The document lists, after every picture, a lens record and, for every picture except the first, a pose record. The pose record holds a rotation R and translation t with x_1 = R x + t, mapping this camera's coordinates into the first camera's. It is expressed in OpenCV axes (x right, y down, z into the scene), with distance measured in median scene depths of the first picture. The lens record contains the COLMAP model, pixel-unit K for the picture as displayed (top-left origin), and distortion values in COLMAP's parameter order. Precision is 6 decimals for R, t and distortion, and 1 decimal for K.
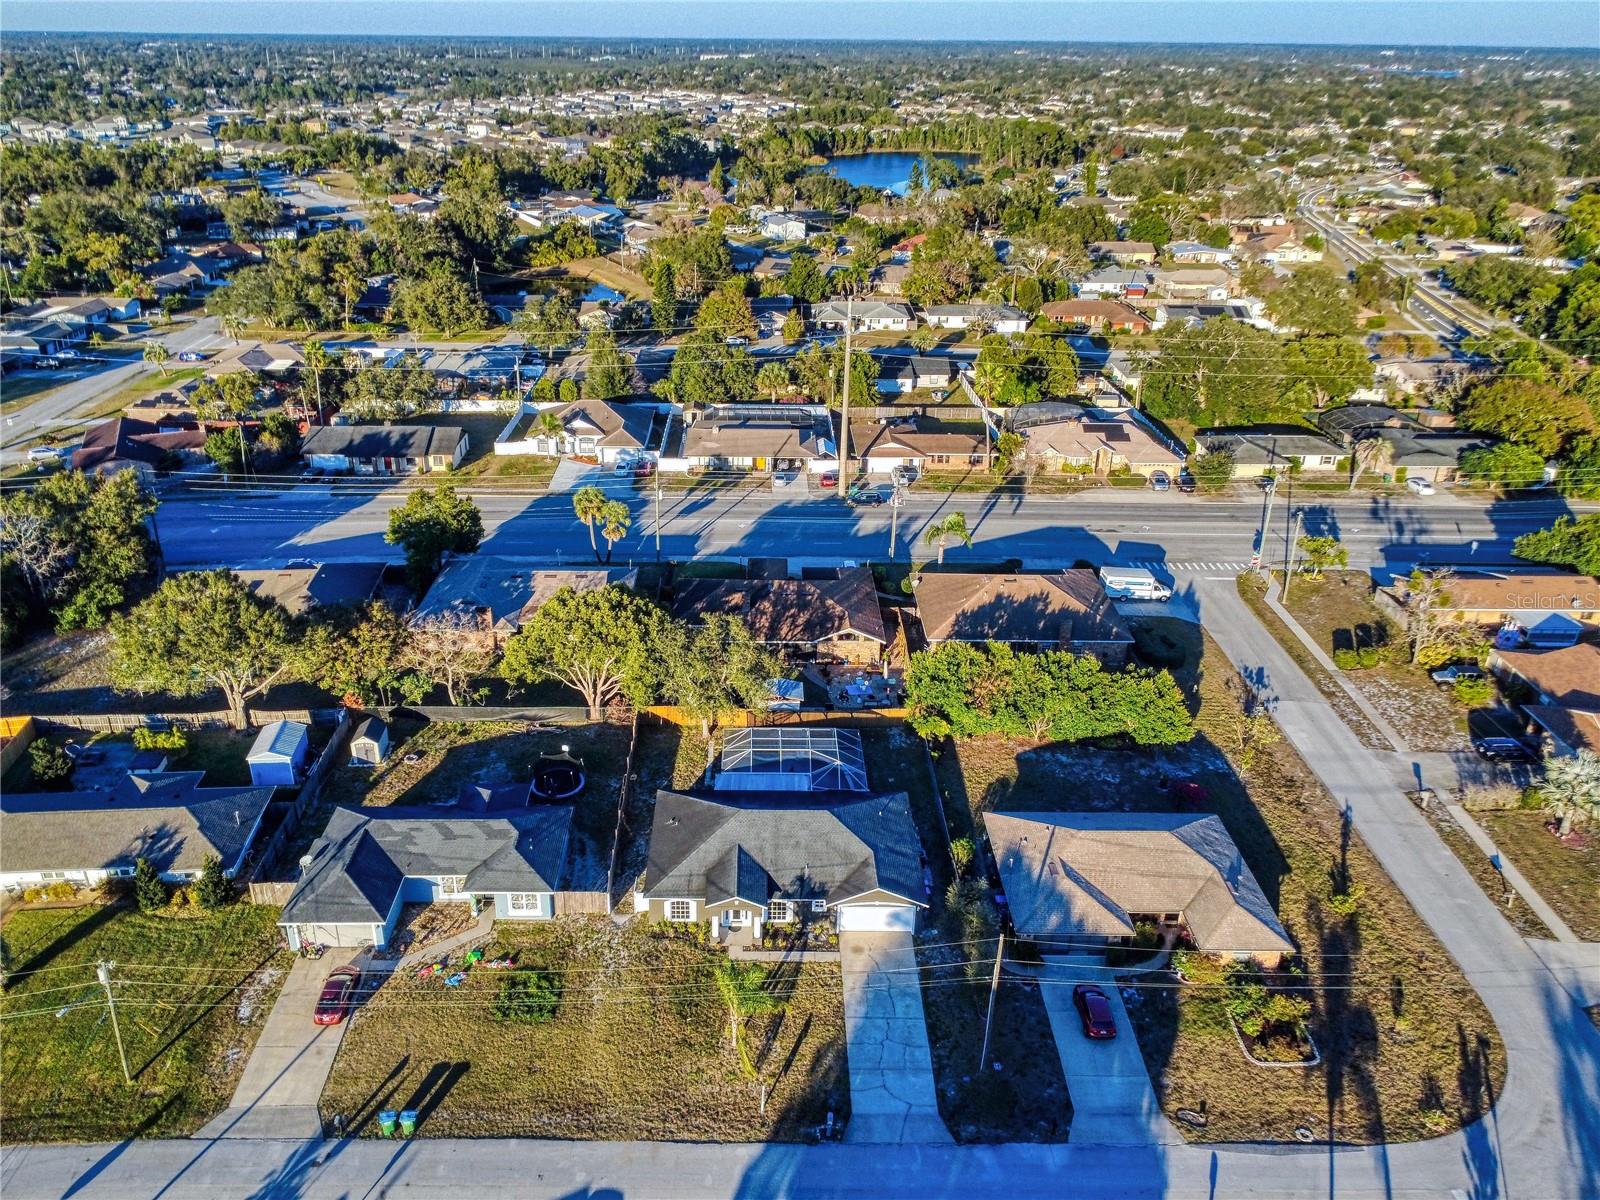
lens RADIAL K [[1281.5, 0, 757.7], [0, 1281.5, 595.3], [0, 0, 1]] dist [0.006243, -0.005777]
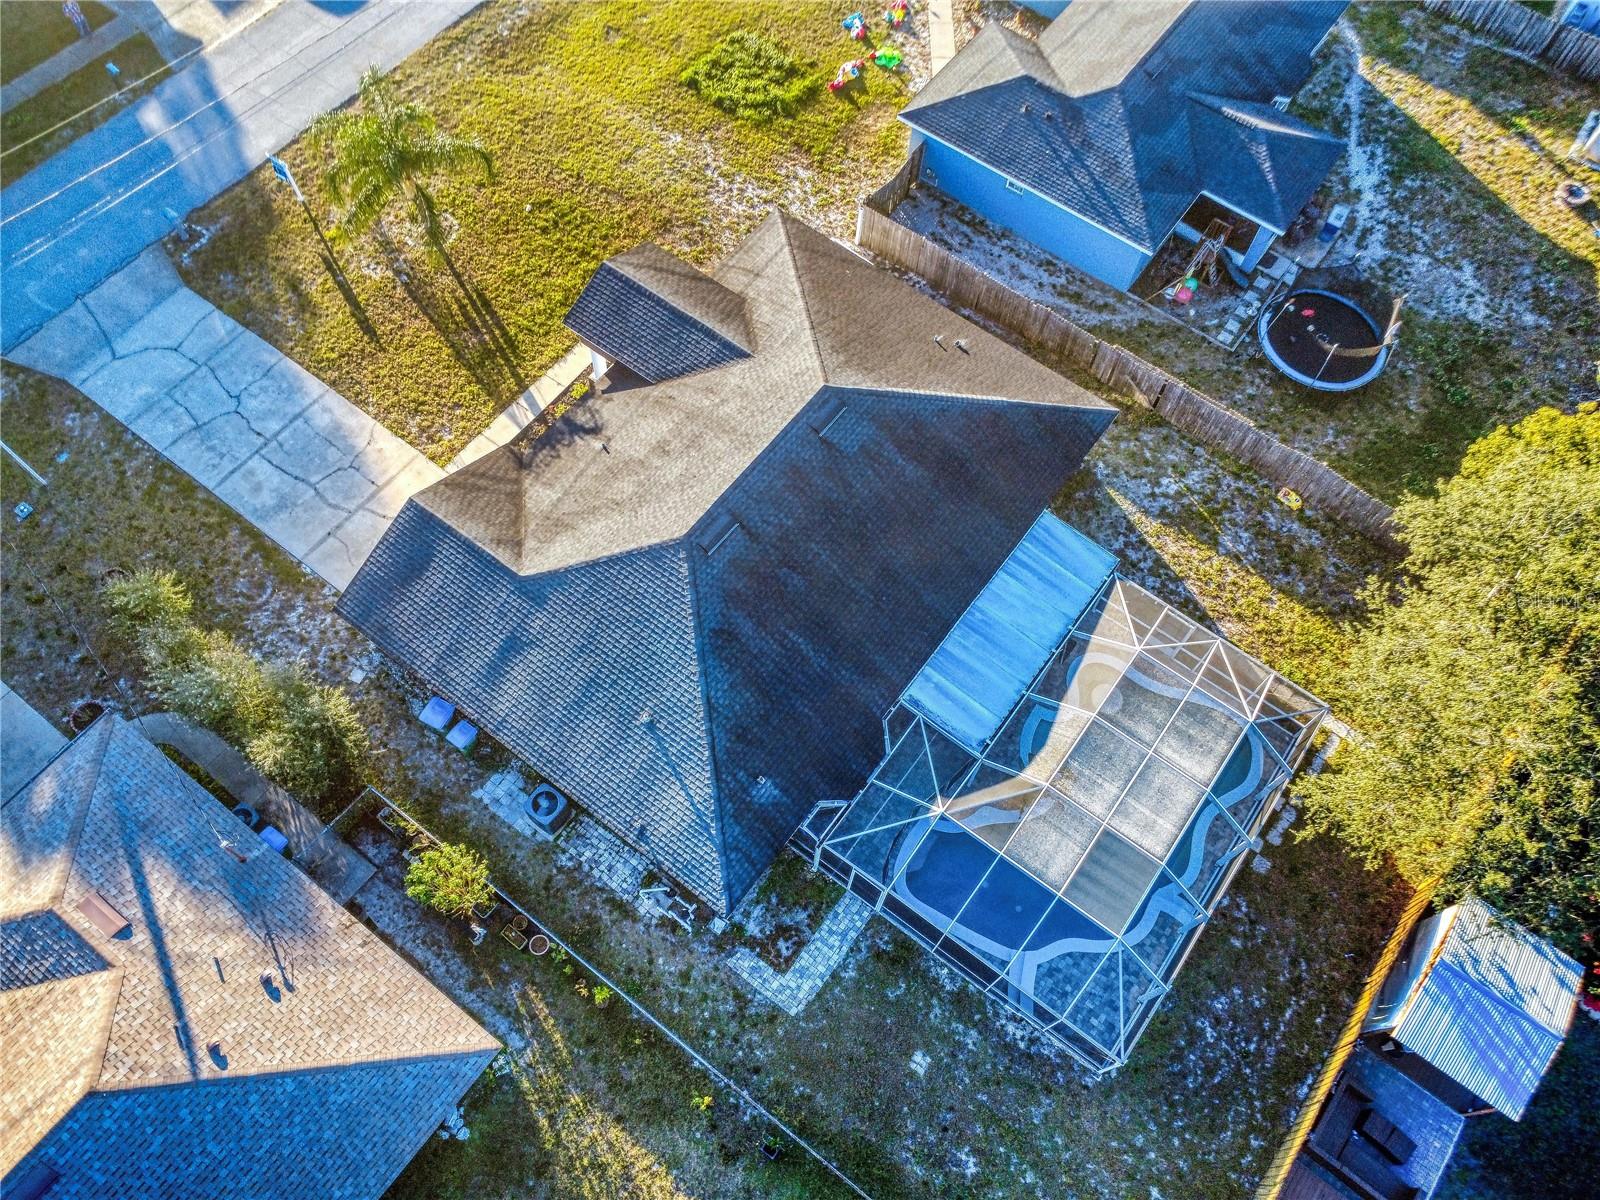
lens RADIAL K [[1181.6, 0, 788.5], [0, 1181.6, 599.7], [0, 0, 1]] dist [0.004470, 0.001271]
pose [[-0.600406, 0.703922, -0.379483, 0.177795], [-0.368577, 0.177543, 0.912485, -0.145760], [0.709693, 0.687730, 0.152851, 0.993845]]
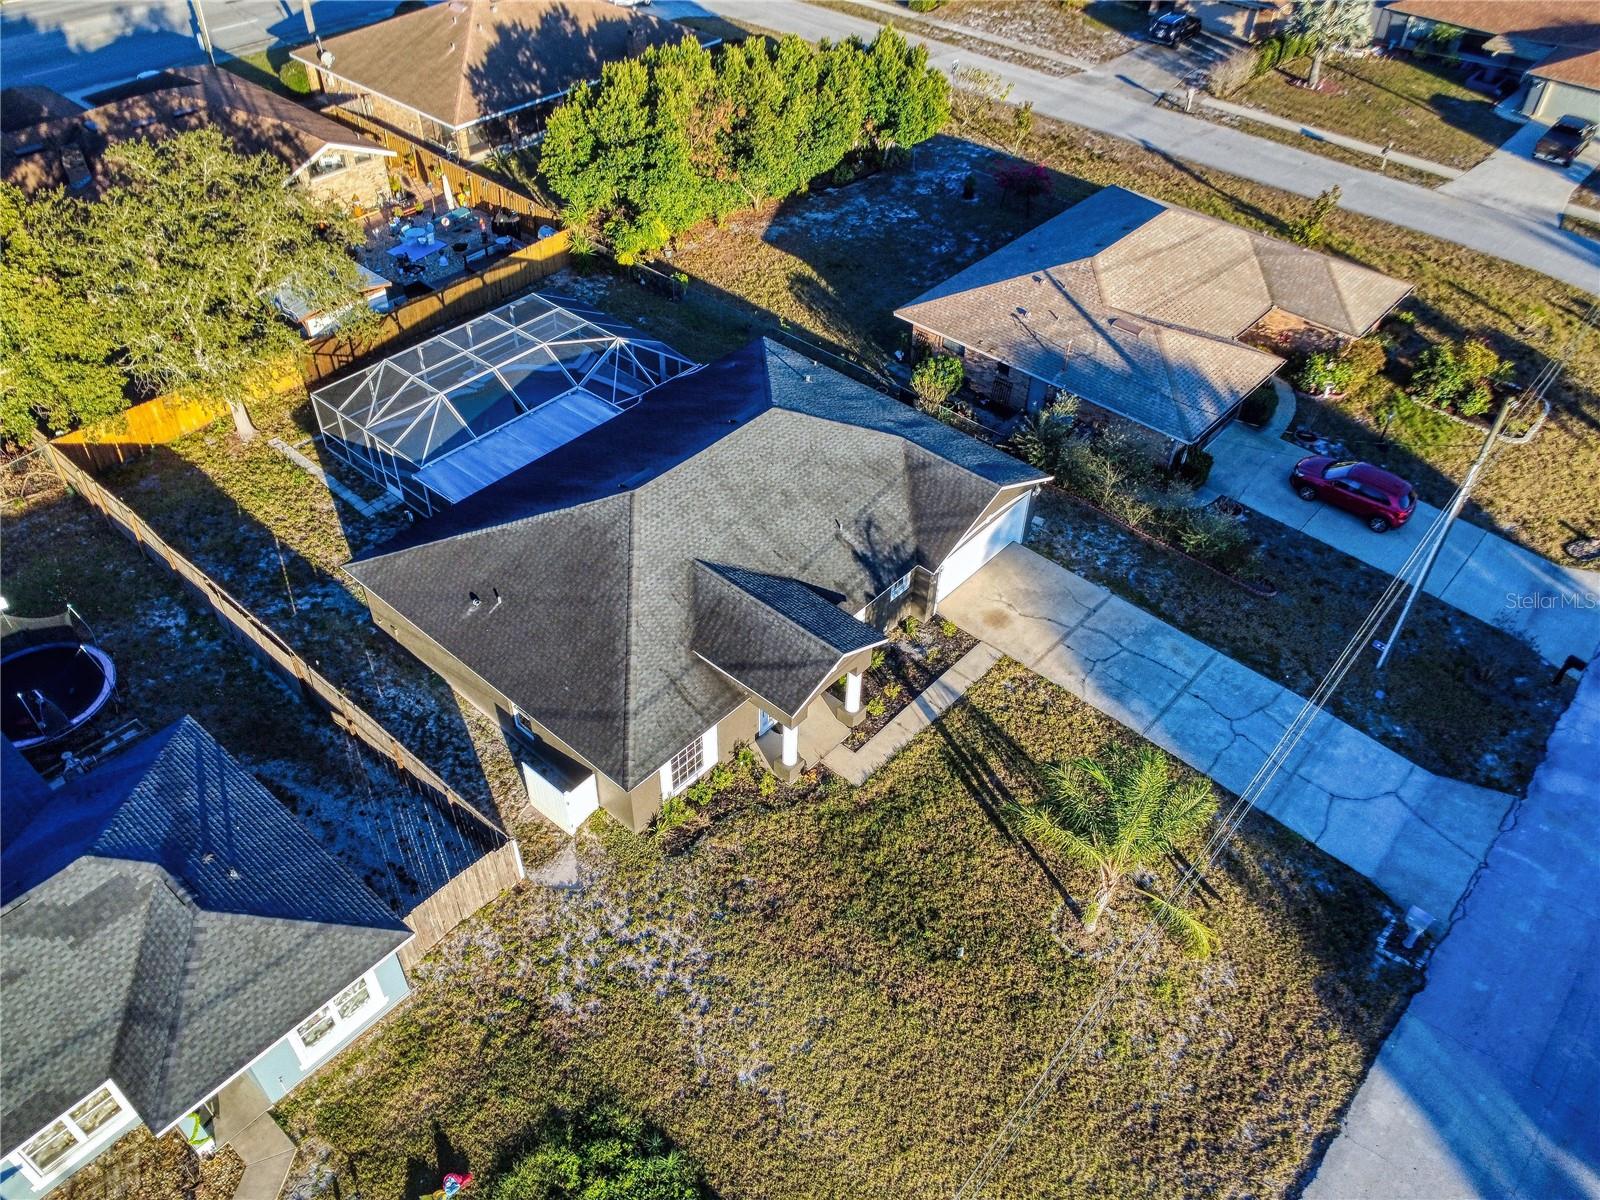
lens RADIAL K [[1209.4, 0, 822.1], [0, 1209.4, 606.7], [0, 0, 1]] dist [0.006457, 0.001626]
pose [[0.652996, -0.505478, 0.563993, -0.218407], [0.297166, 0.855967, 0.423098, 0.050315], [-0.696627, -0.108682, 0.709154, 0.678827]]
